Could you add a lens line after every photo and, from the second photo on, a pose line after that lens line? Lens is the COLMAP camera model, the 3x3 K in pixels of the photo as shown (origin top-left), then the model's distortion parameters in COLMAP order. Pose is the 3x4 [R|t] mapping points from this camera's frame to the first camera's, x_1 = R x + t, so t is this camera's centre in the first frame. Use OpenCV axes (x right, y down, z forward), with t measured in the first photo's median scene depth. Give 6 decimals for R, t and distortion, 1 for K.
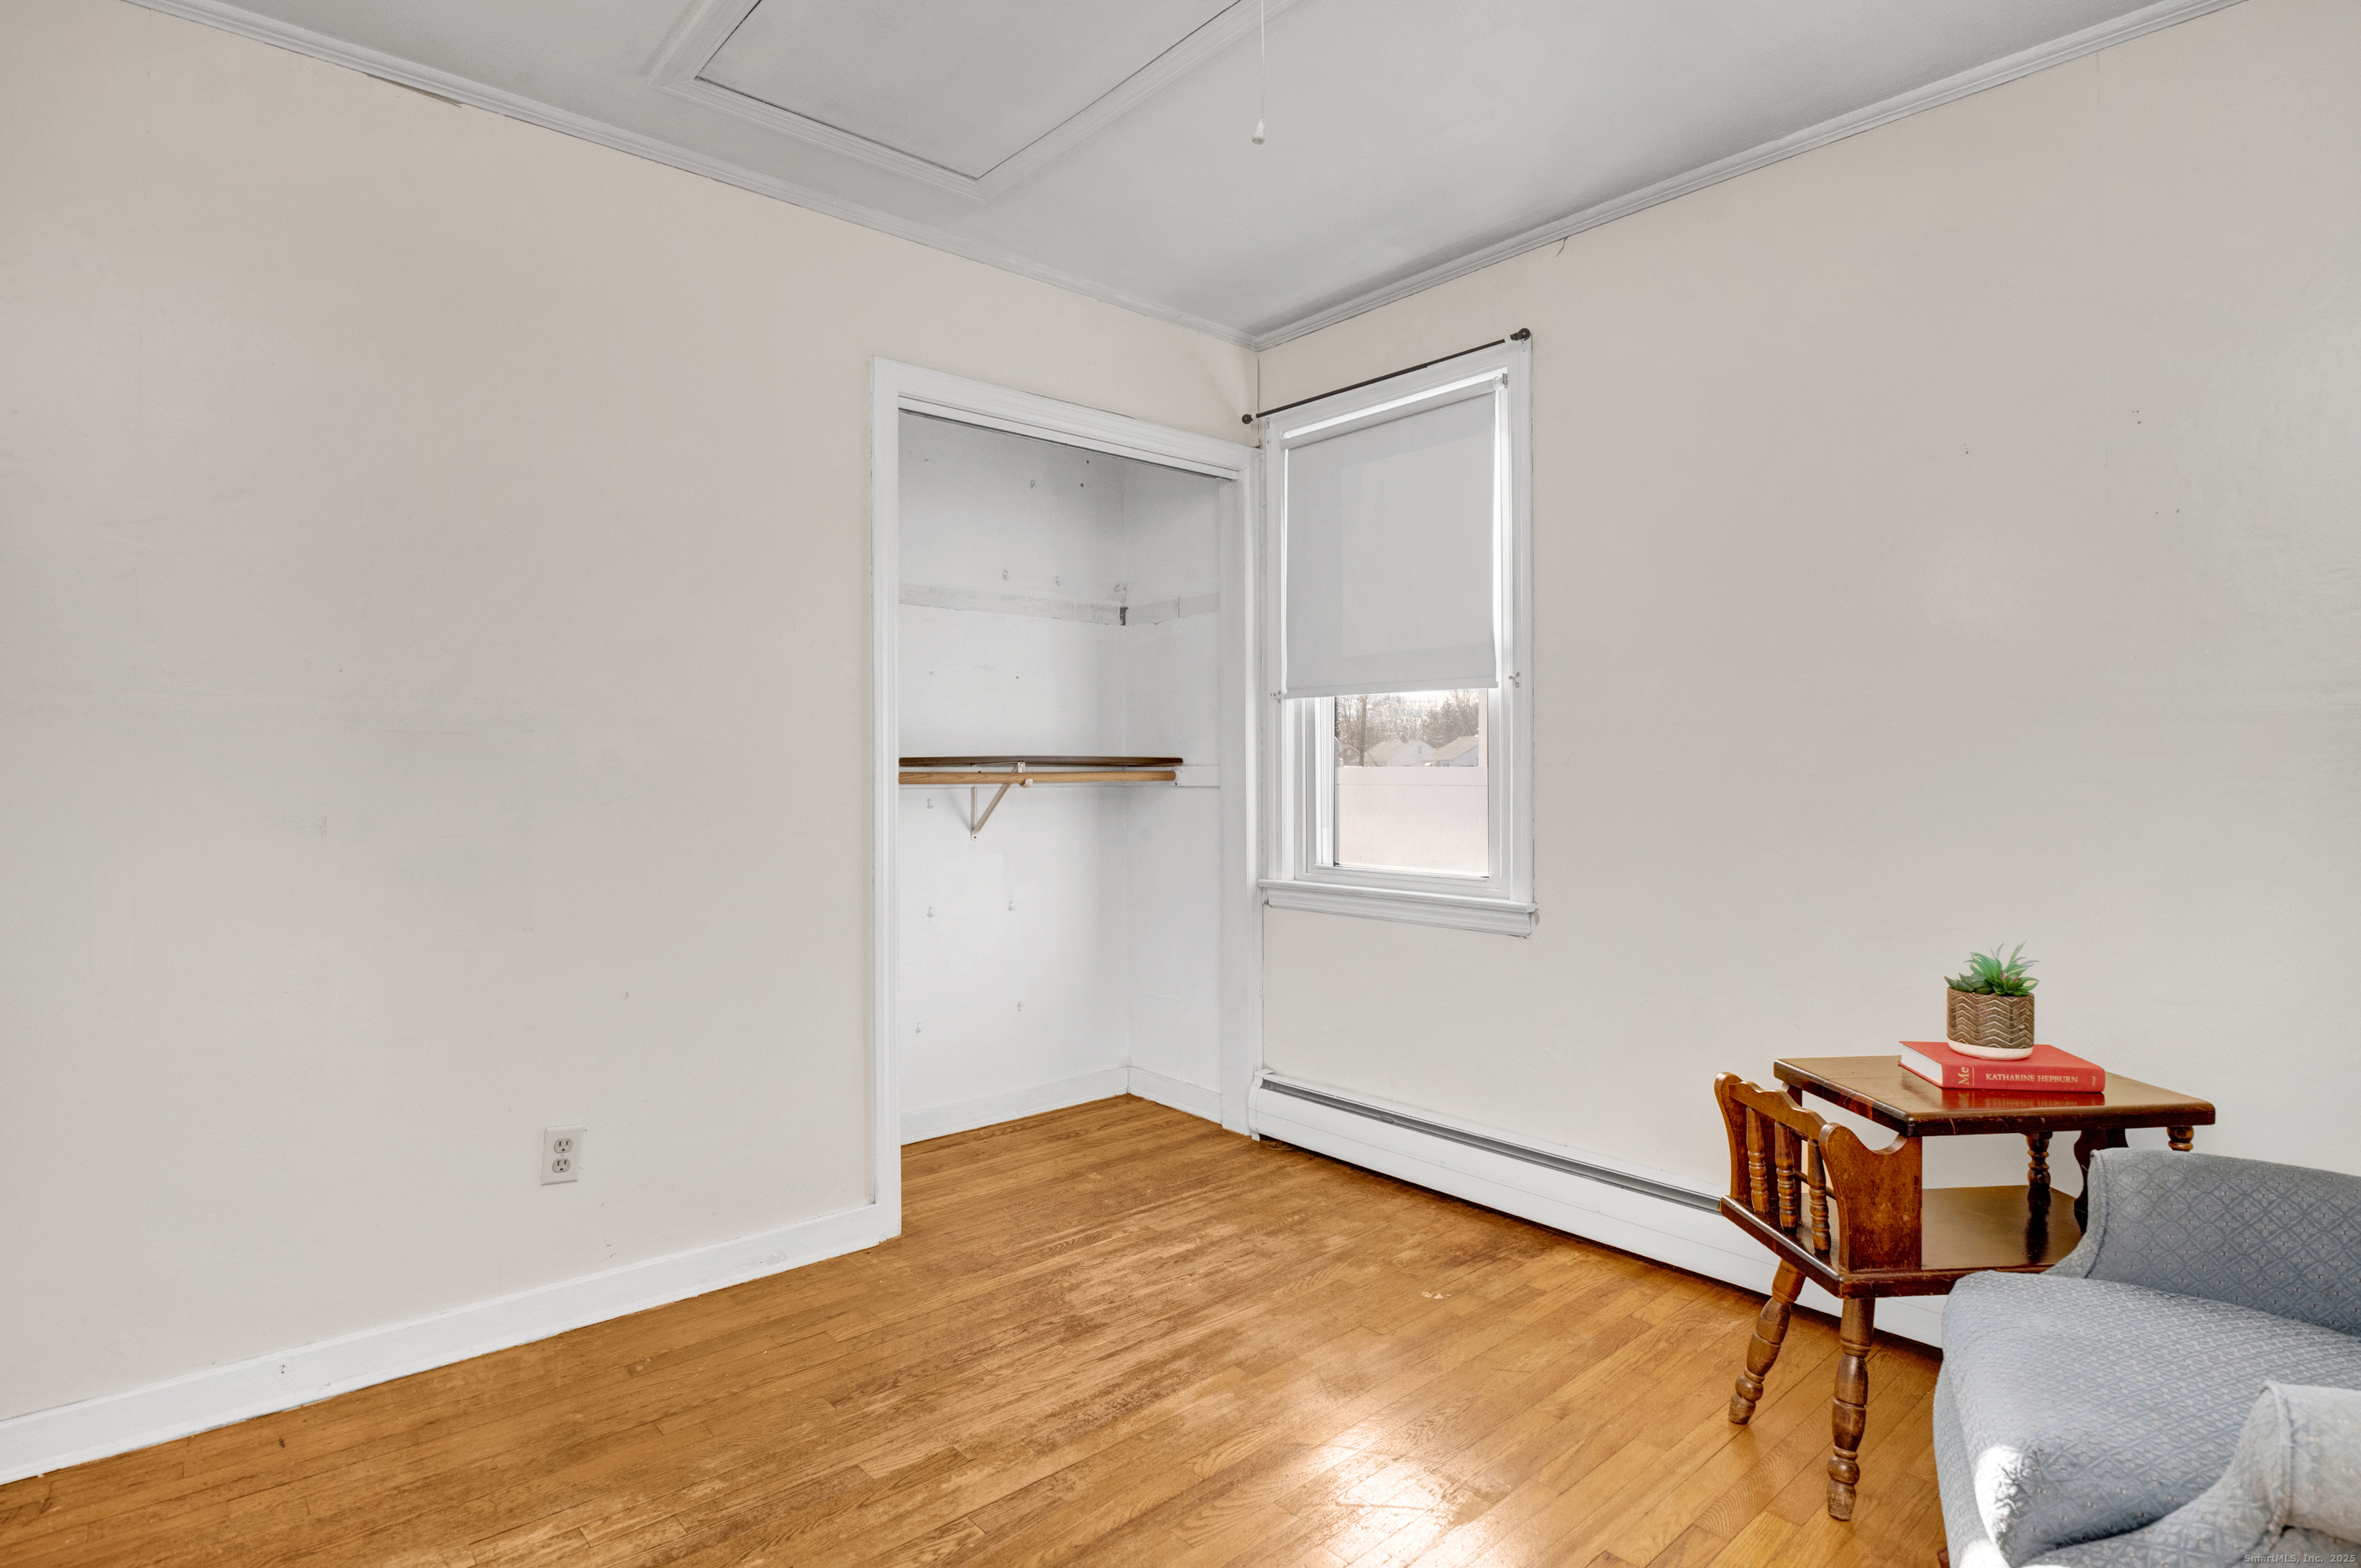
lens RADIAL K [[1204.6, 0, 1193.4], [0, 1204.6, 764.7], [0, 0, 1]] dist [-0.002319, -0.000899]
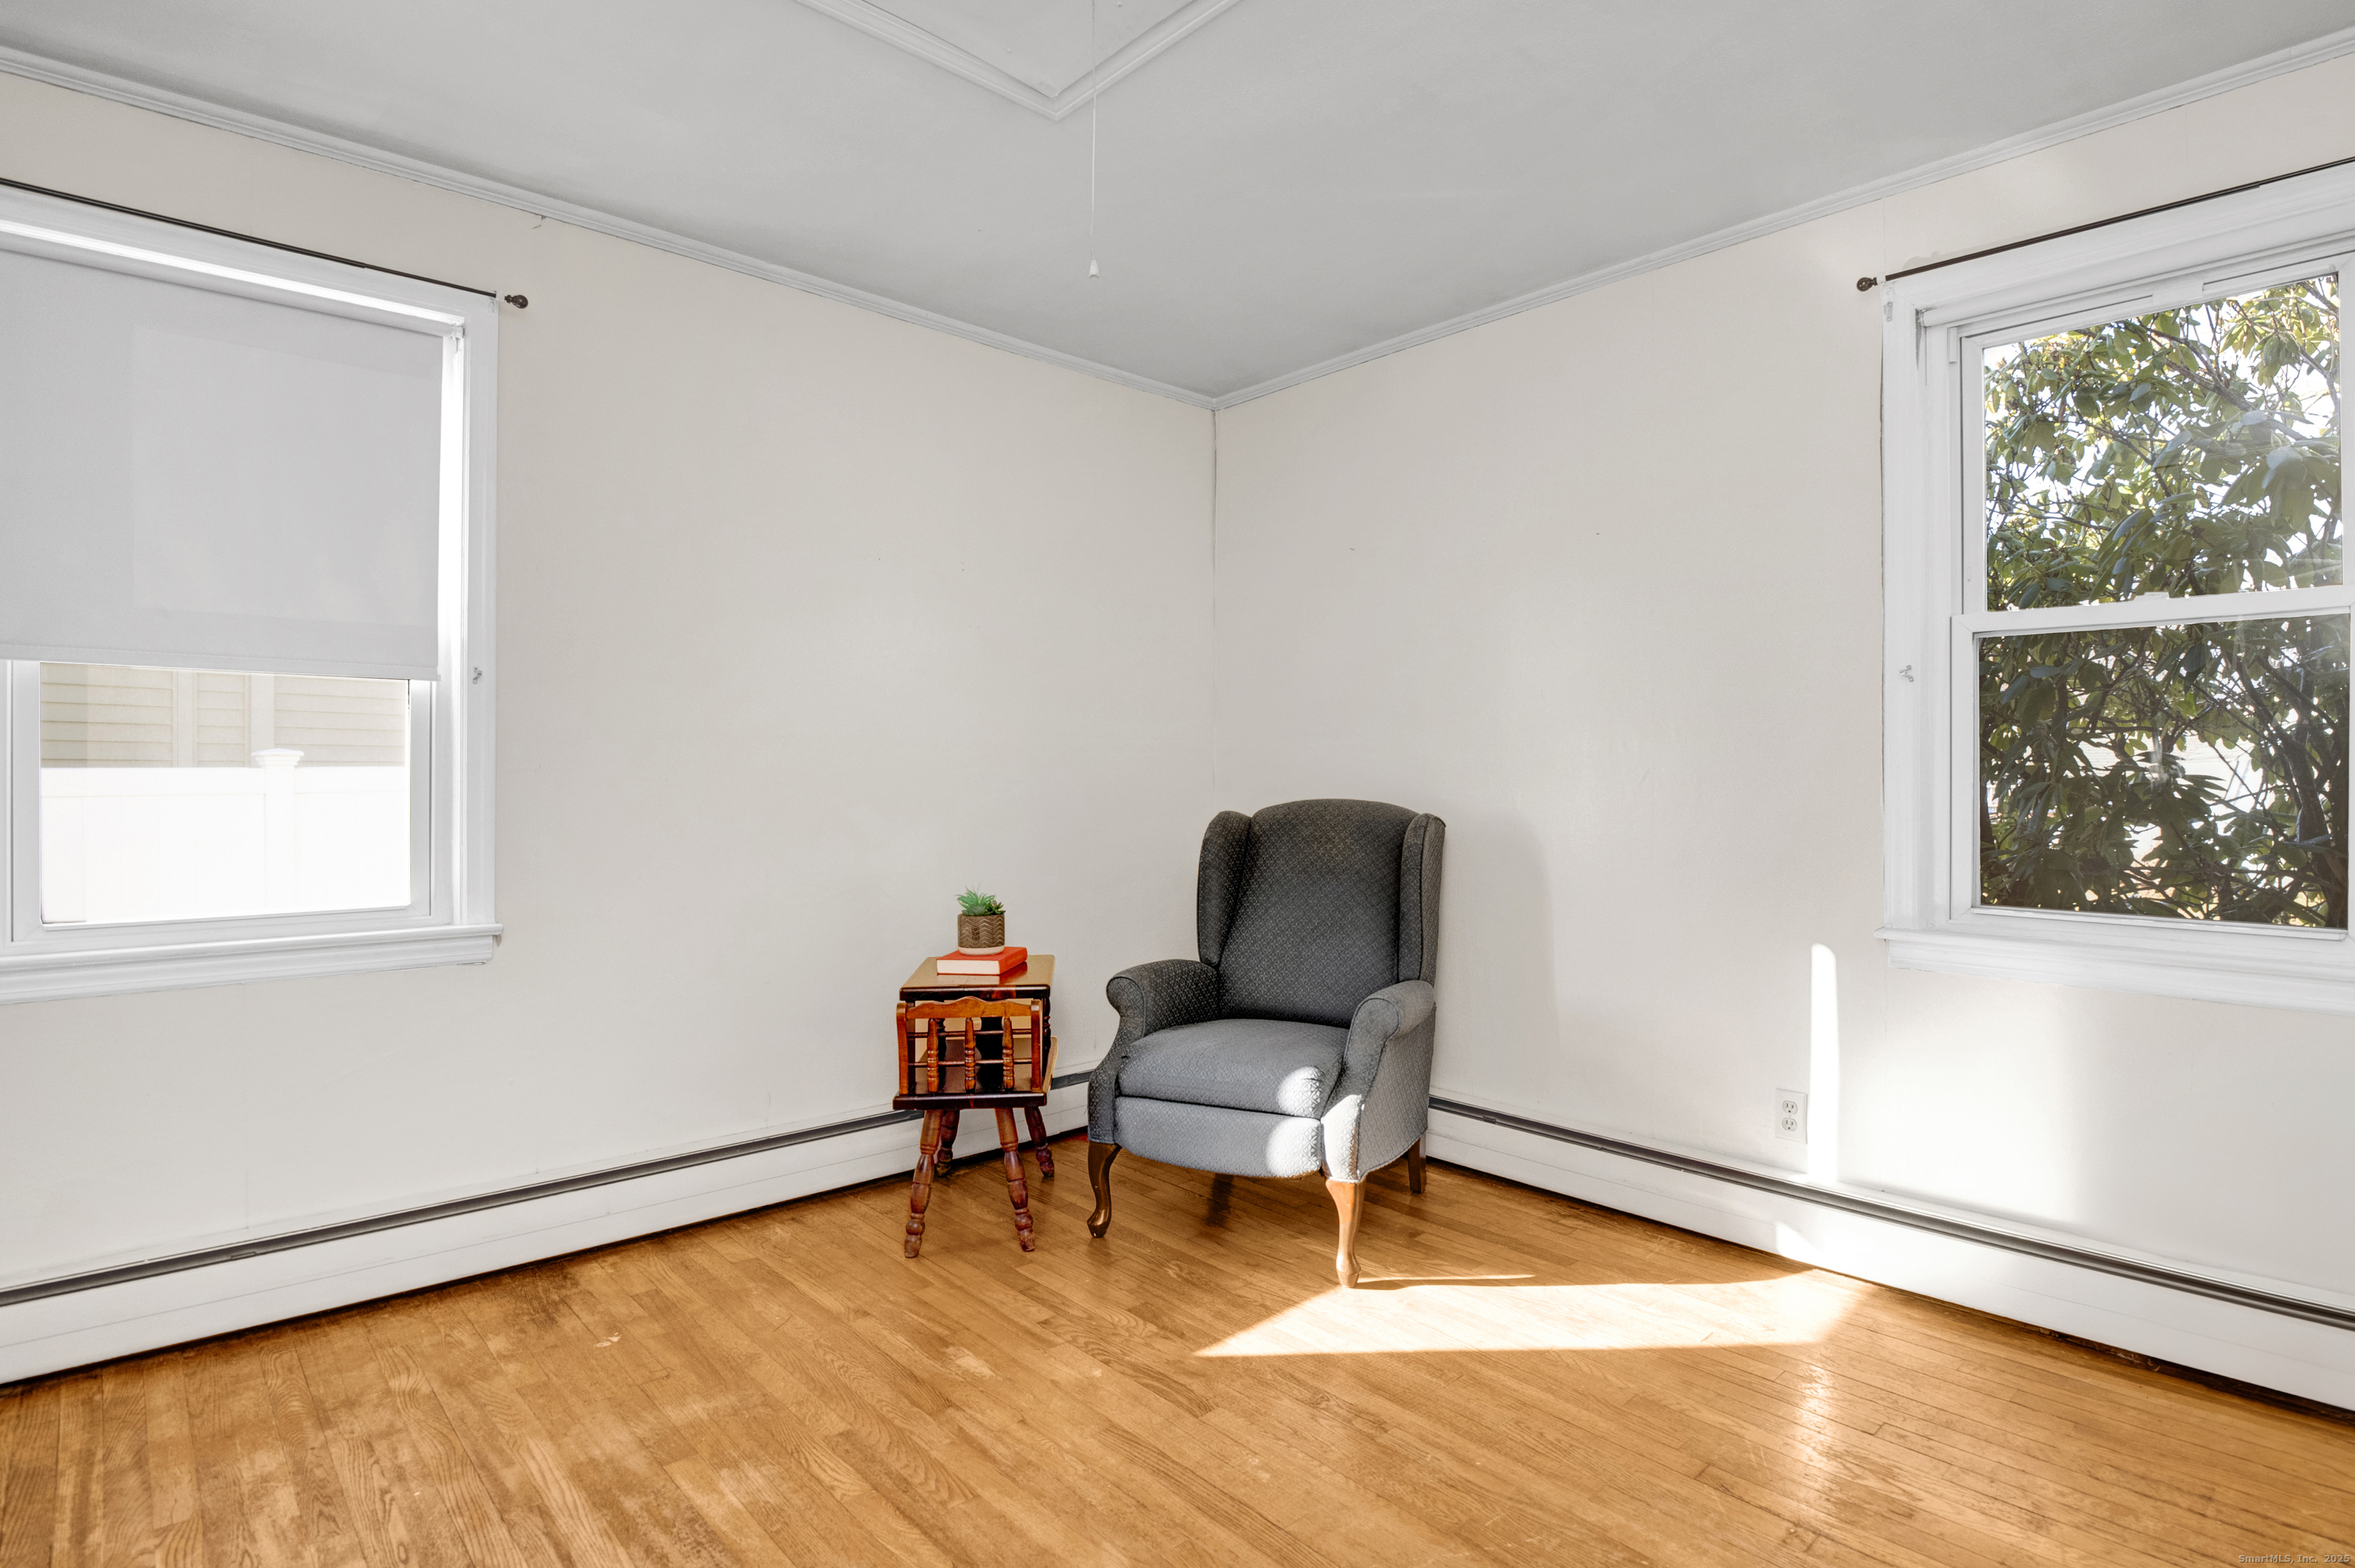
lens RADIAL K [[1201.3, 0, 1189.8], [0, 1201.3, 792.9], [0, 0, 1]] dist [-0.002319, -0.000899]
pose [[-0.004214, -0.002984, 0.999987, -0.678208], [-0.006167, 0.999977, 0.002958, 0.011200], [-0.999972, -0.006154, -0.004232, 0.520293]]
